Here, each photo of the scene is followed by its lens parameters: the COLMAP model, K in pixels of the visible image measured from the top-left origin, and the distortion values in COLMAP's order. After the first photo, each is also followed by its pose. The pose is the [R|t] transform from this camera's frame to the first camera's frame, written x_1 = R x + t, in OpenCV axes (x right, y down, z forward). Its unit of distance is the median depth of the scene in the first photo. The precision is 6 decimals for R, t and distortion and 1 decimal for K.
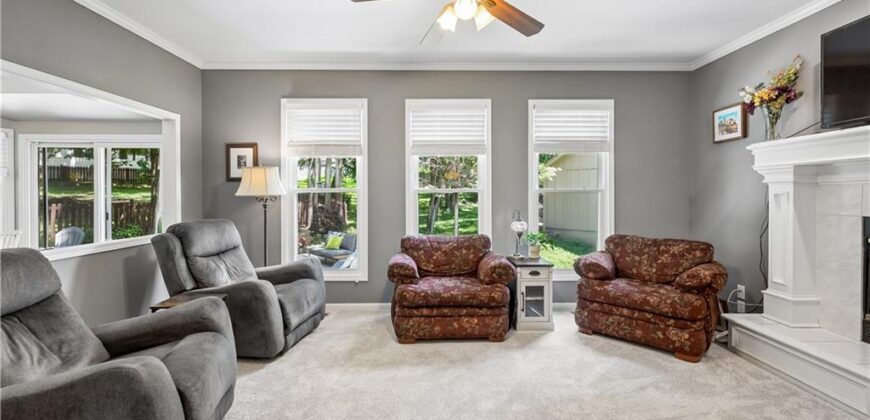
lens RADIAL K [[373.4, 0, 434.0], [0, 373.4, 207.8], [0, 0, 1]] dist [0.000290, 0.000059]
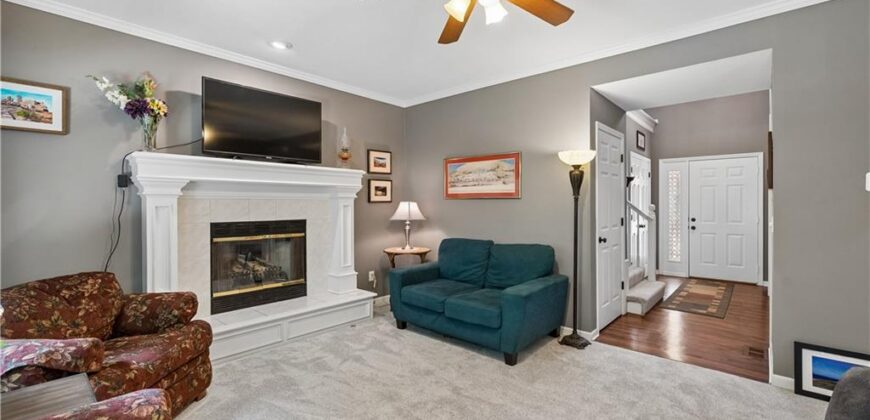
lens RADIAL K [[373.4, 0, 434.0], [0, 373.4, 207.8], [0, 0, 1]] dist [0.000290, 0.000059]
pose [[-0.750208, -0.001320, 0.661201, -0.291388], [0.028005, 0.999037, 0.033770, -0.043774], [-0.660609, 0.043852, -0.749448, 1.209132]]
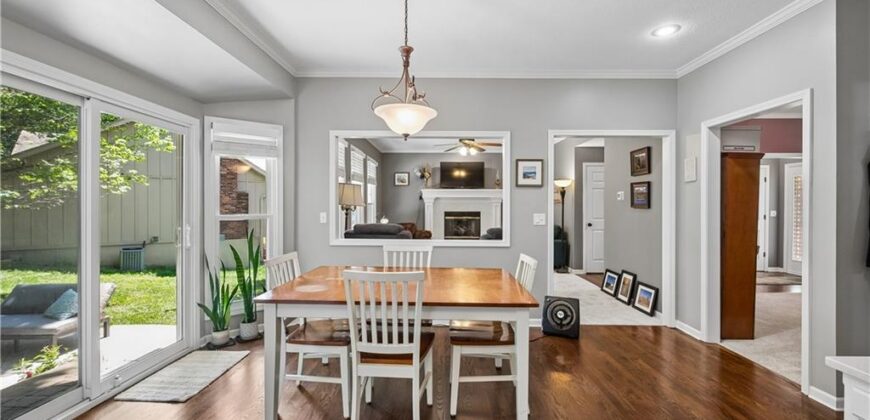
lens RADIAL K [[373.4, 0, 434.0], [0, 373.4, 207.8], [0, 0, 1]] dist [0.000290, 0.000059]
pose [[0.016831, -0.006831, 0.999835, -2.196706], [0.033594, 0.999416, 0.006263, -0.034677], [-0.999294, 0.033483, 0.017051, 0.858040]]
